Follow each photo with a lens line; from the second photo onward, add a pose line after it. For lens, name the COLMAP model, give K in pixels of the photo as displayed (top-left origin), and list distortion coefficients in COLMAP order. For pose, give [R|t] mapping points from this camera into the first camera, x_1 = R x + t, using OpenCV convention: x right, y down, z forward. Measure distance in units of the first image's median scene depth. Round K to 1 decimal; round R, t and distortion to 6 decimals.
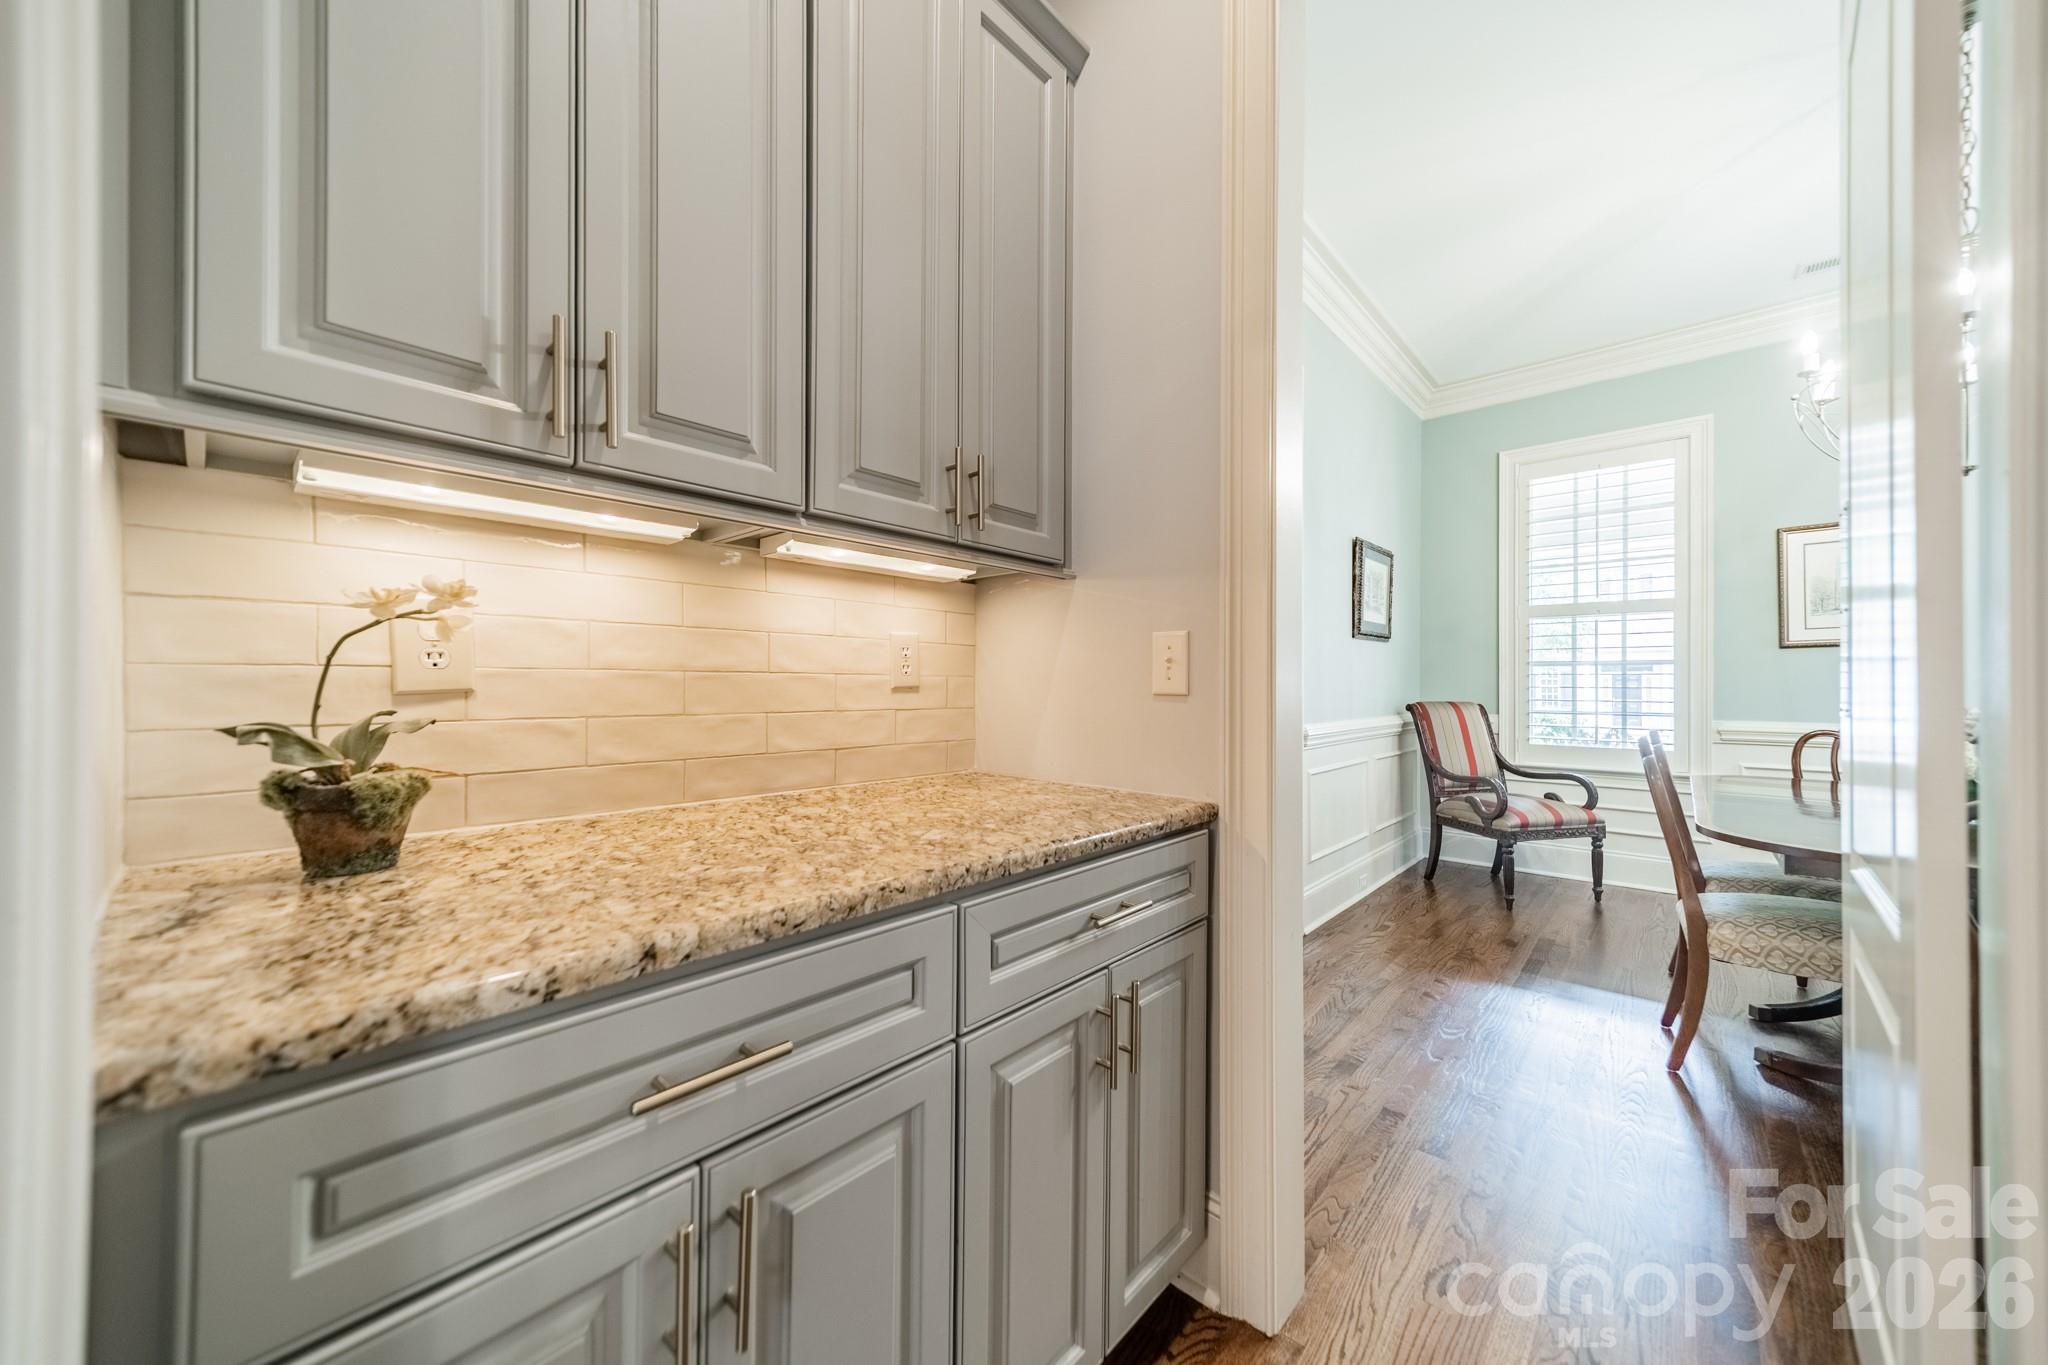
lens RADIAL K [[733.0, 0, 1027.1], [0, 733.0, 681.4], [0, 0, 1]] dist [0.008271, 0.000160]
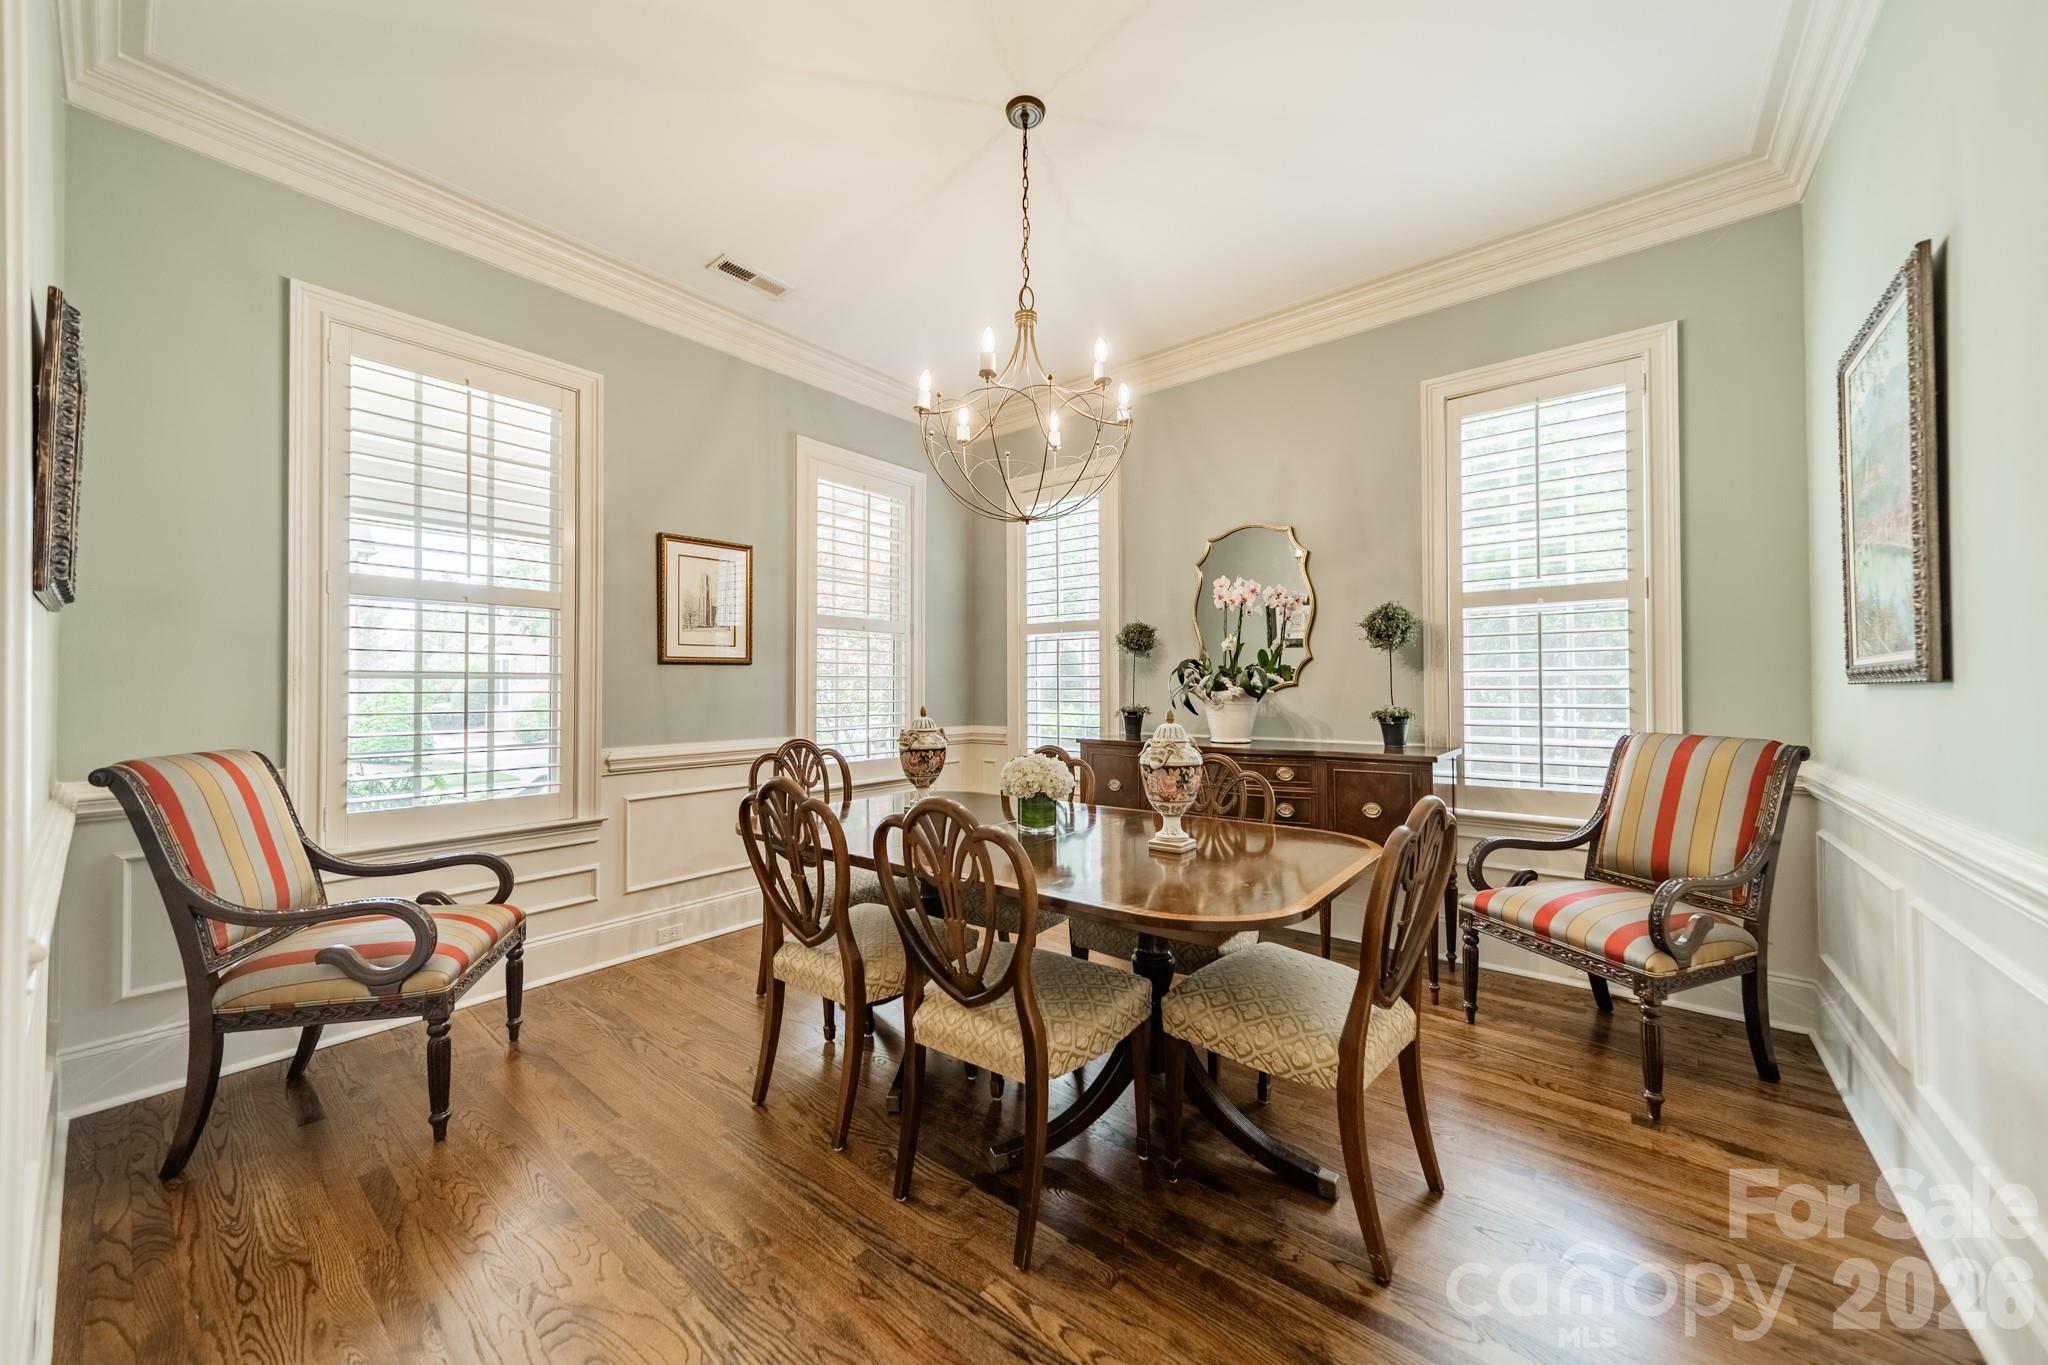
lens RADIAL K [[733.0, 0, 1027.1], [0, 733.0, 681.4], [0, 0, 1]] dist [0.008271, 0.000160]
pose [[-0.061581, 0.006310, 0.998082, 0.080682], [-0.004270, 0.999969, -0.006586, -0.017177], [-0.998093, -0.004667, -0.061553, 0.536141]]
